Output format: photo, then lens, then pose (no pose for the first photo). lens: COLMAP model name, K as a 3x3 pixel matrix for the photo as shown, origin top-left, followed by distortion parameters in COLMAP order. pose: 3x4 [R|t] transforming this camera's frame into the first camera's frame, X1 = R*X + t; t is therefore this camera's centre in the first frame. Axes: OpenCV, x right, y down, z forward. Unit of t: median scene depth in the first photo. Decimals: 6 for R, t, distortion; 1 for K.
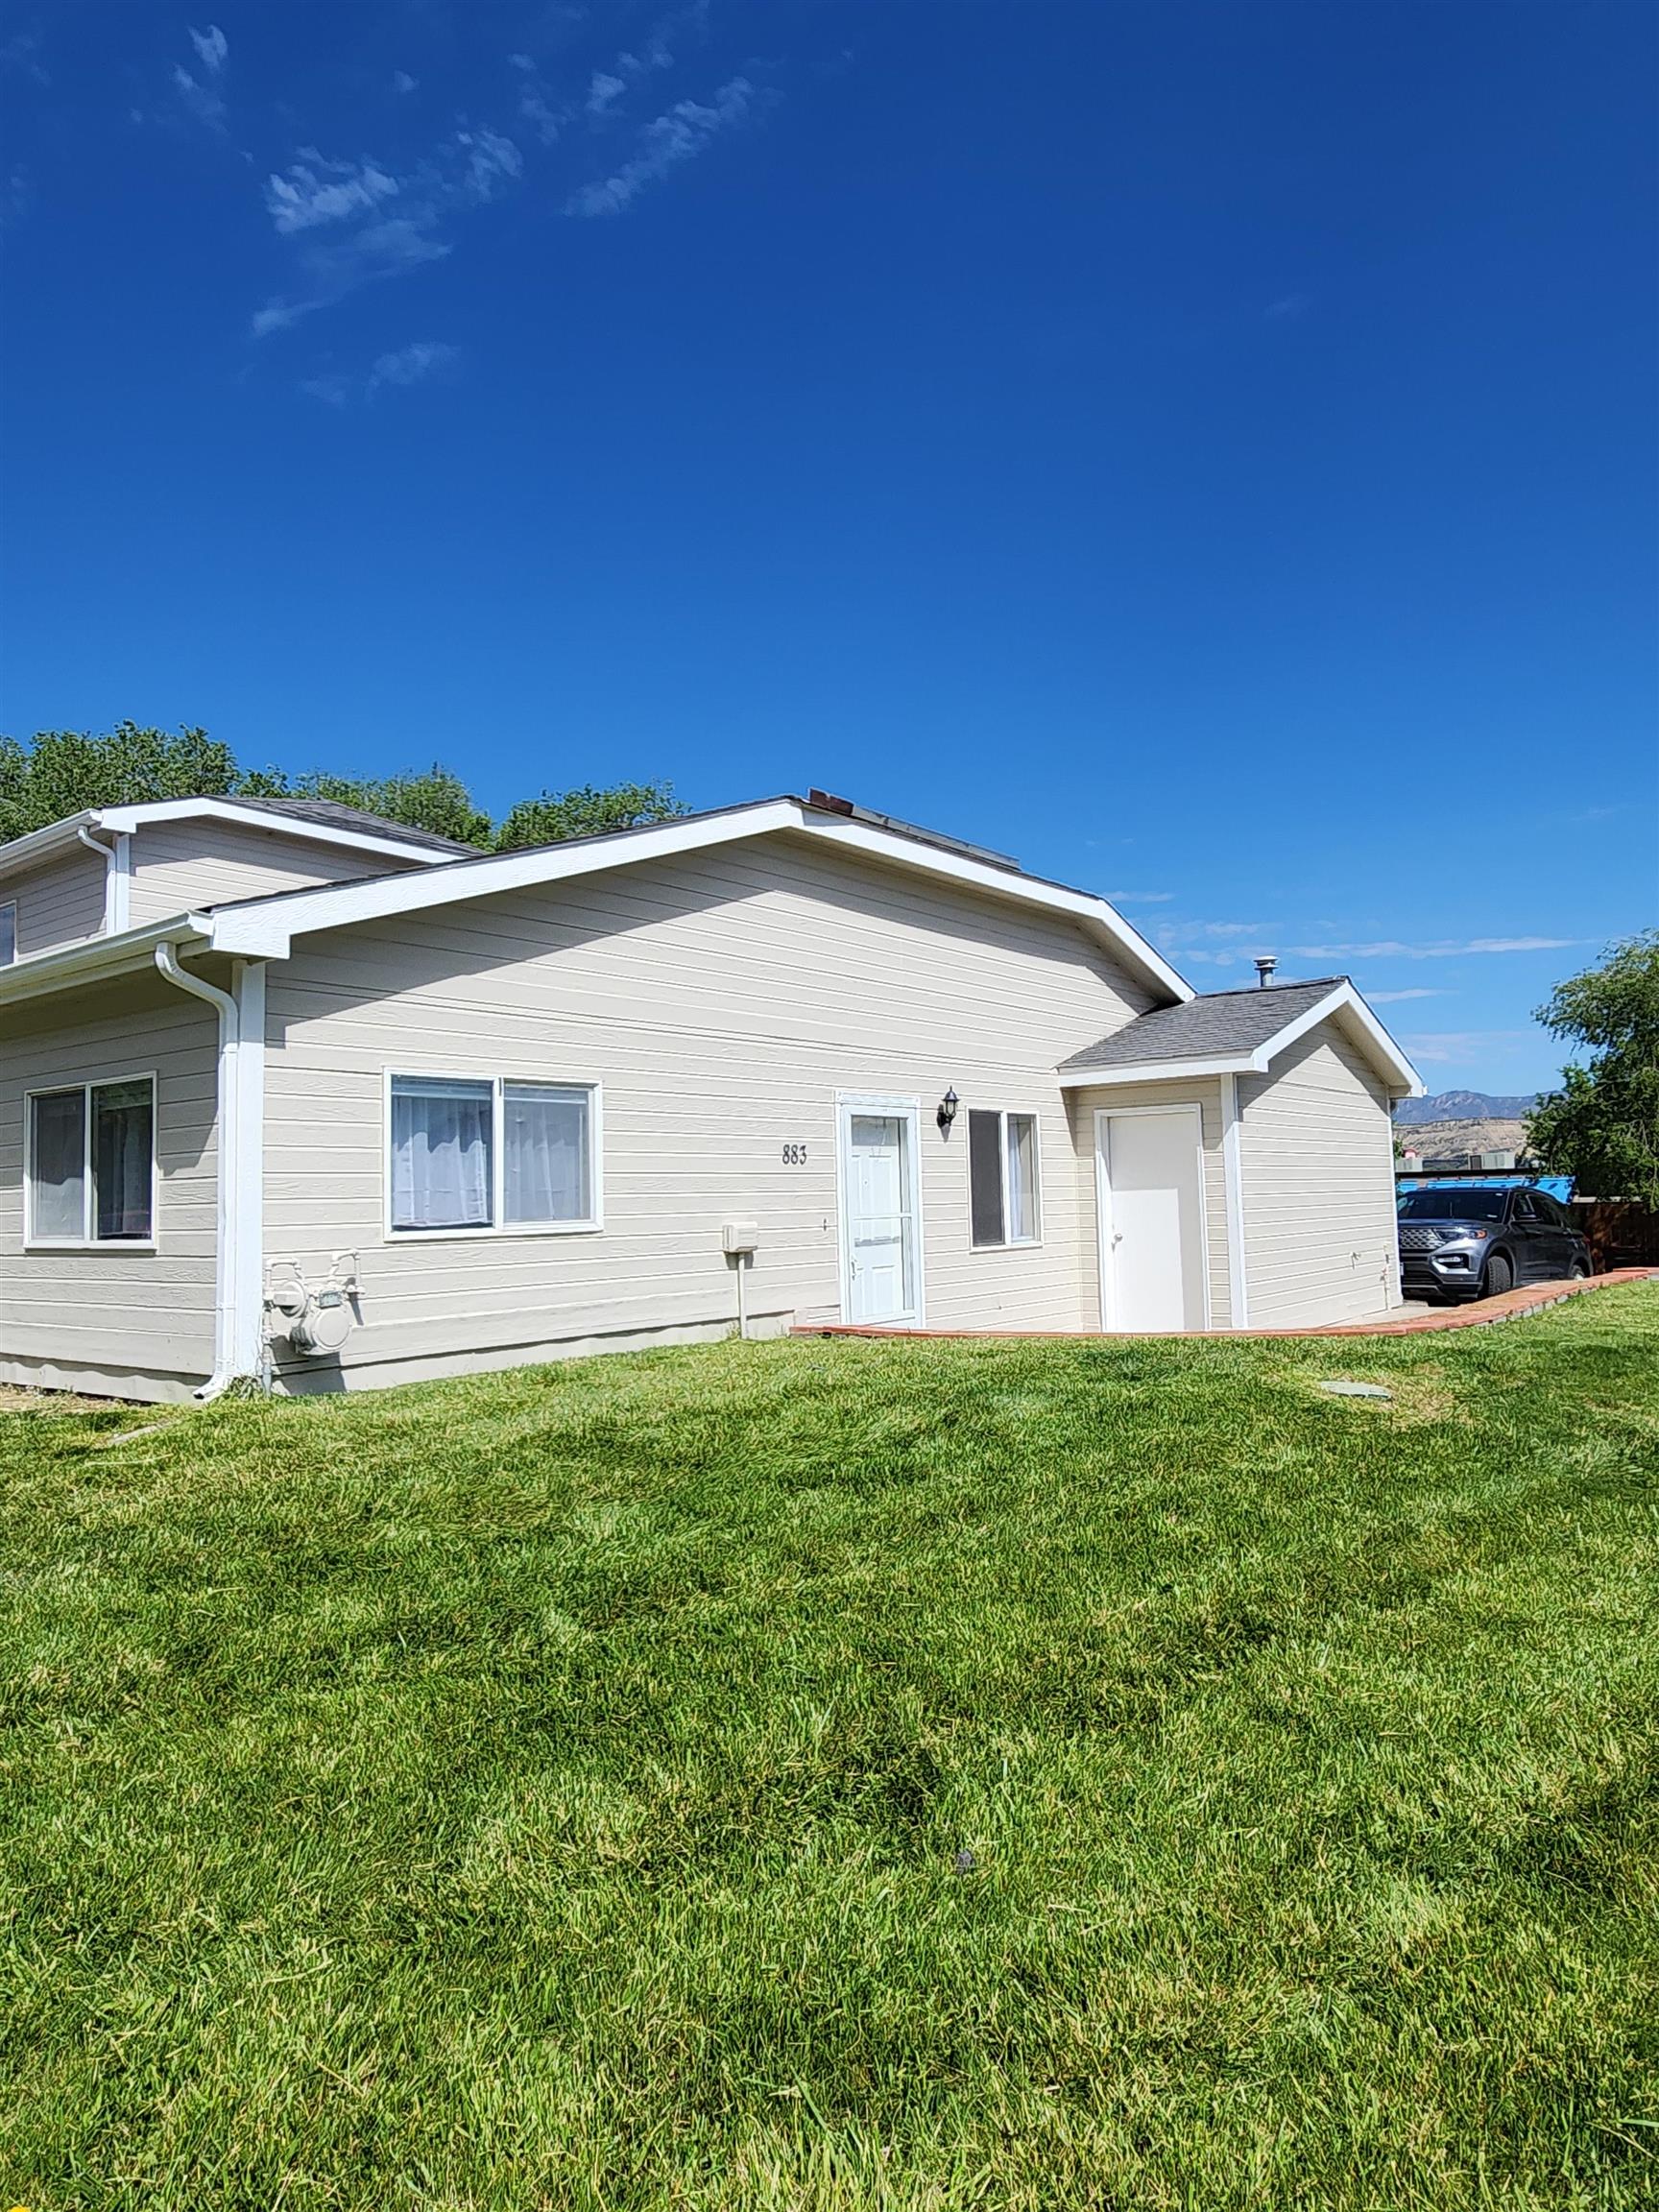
lens RADIAL K [[898.8, 0, 831.4], [0, 898.8, 1096.0], [0, 0, 1]] dist [-0.000522, -0.003008]
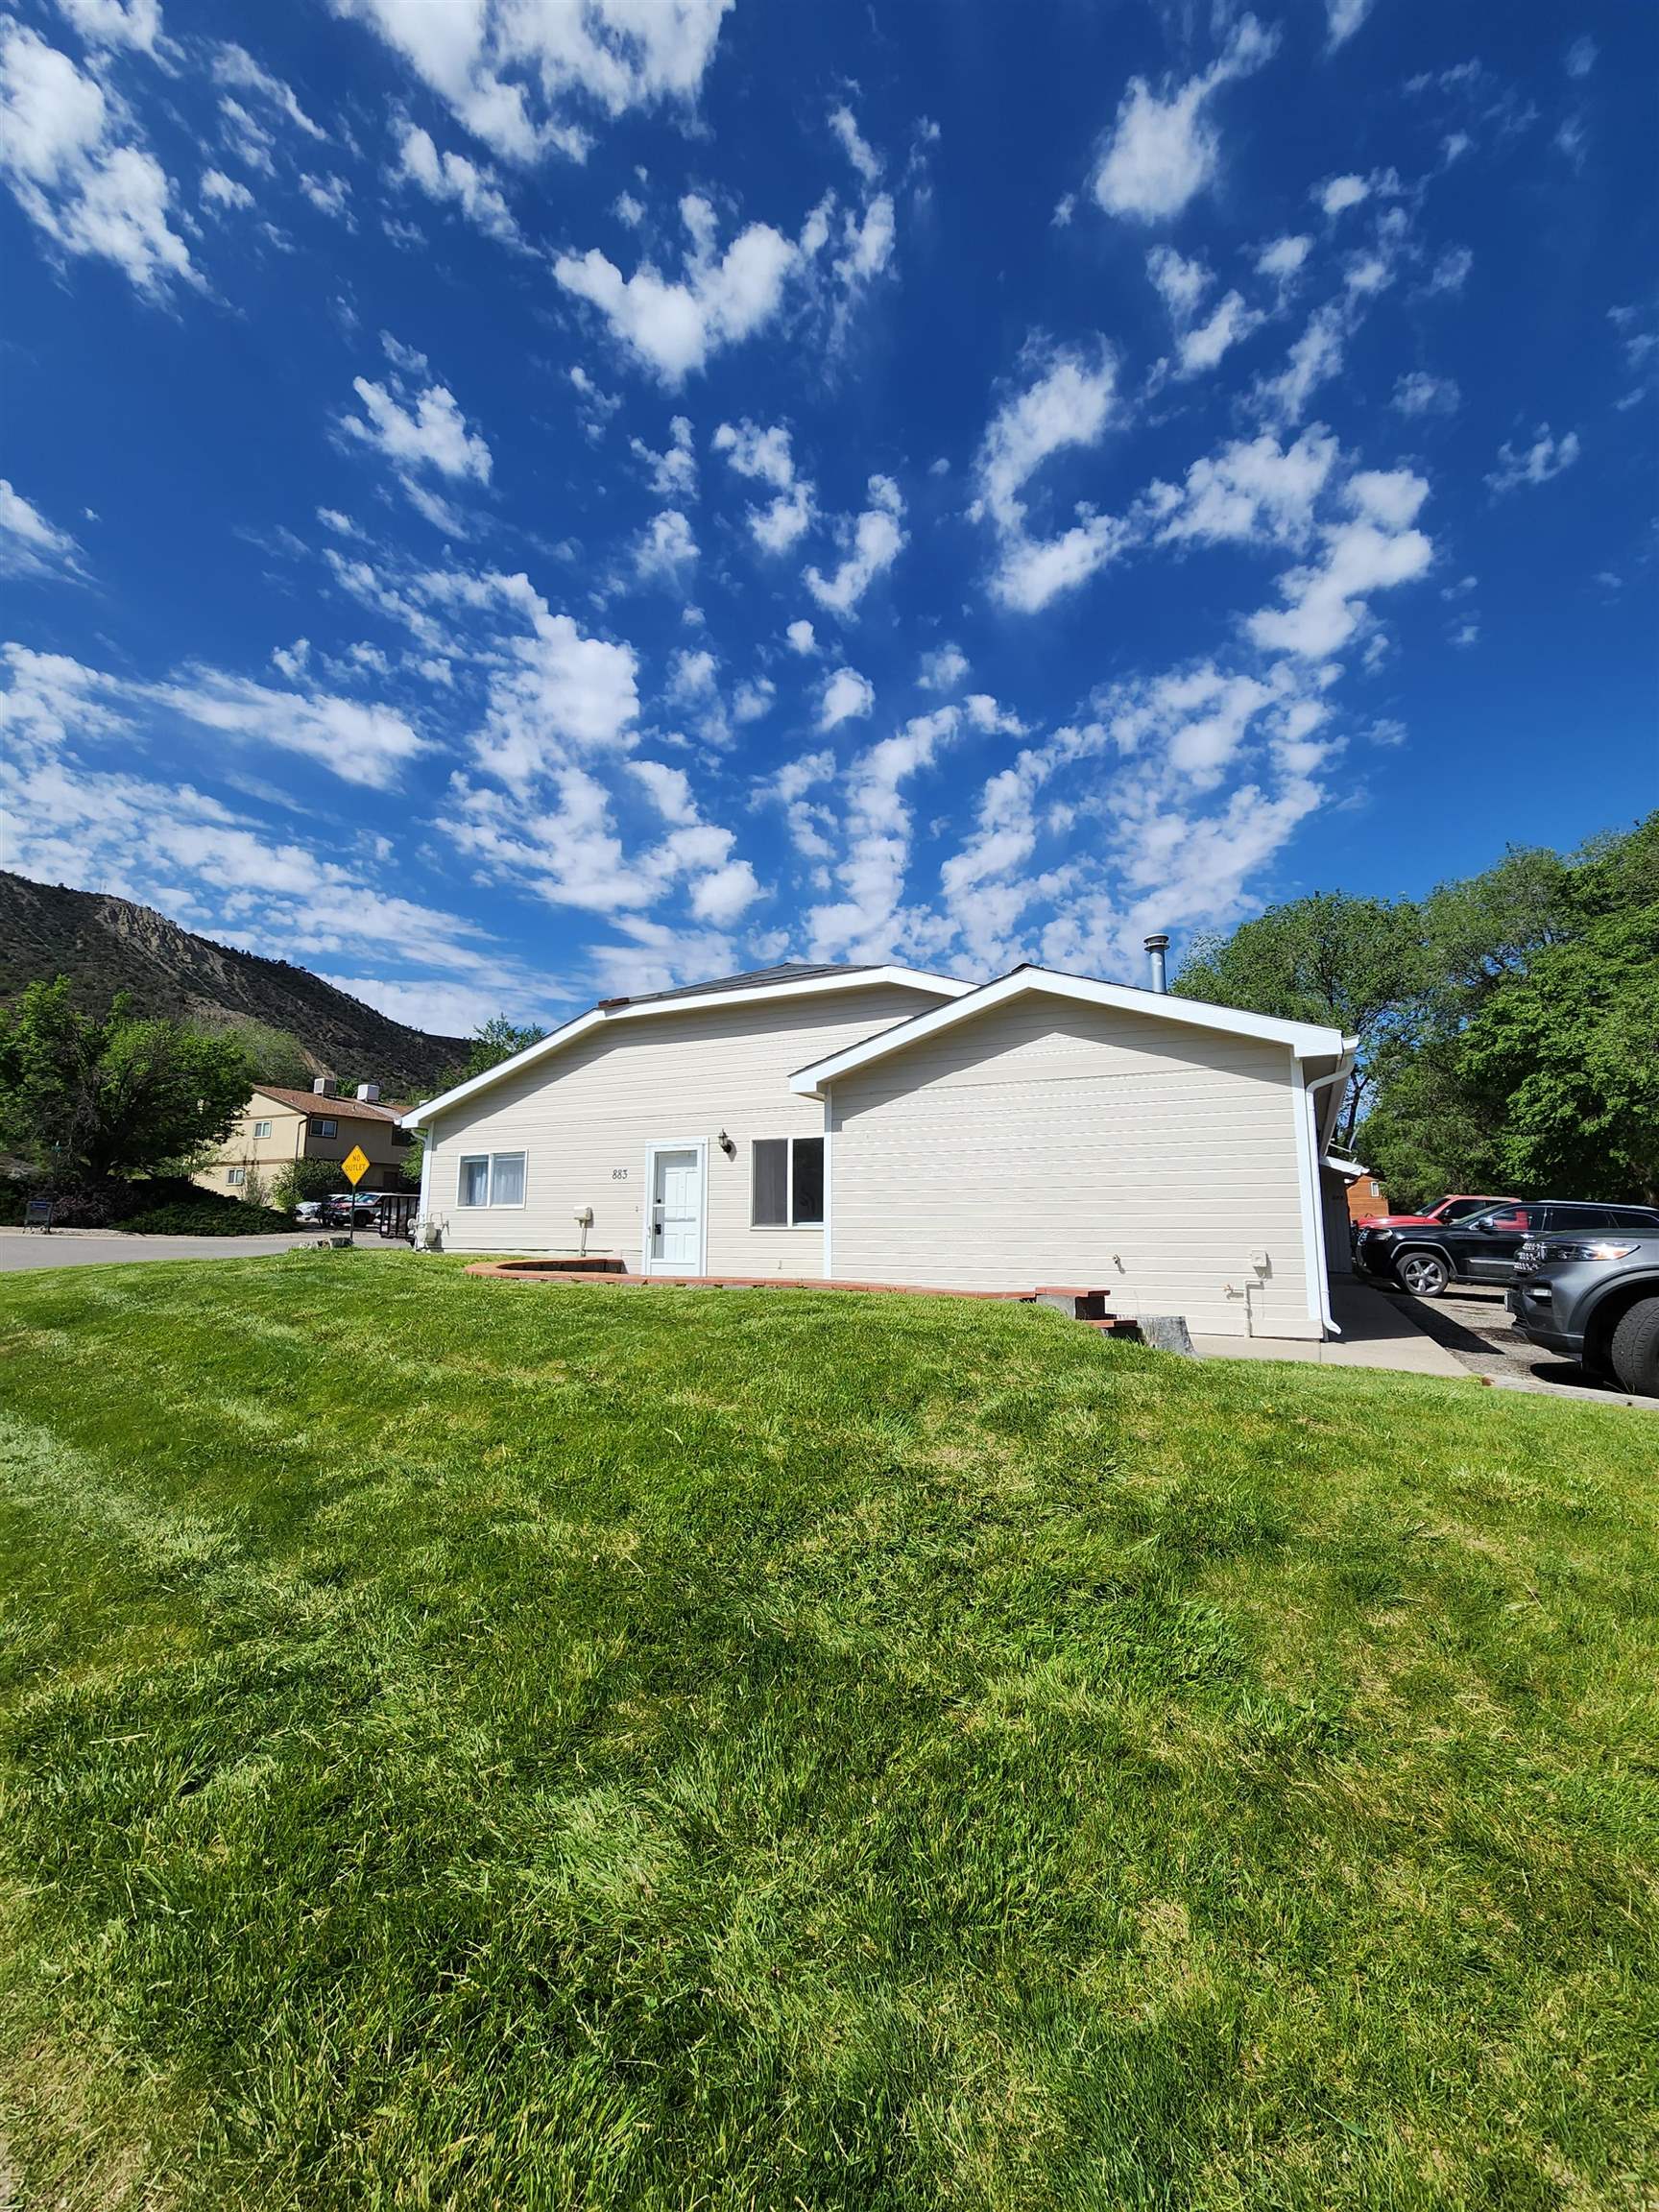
lens RADIAL K [[898.8, 0, 831.4], [0, 898.8, 1110.5], [0, 0, 1]] dist [-0.000522, -0.003008]
pose [[0.447211, -0.121834, -0.886092, 1.797456], [0.079526, 0.992172, -0.096283, 0.139681], [0.890886, -0.027409, 0.453399, 0.448650]]
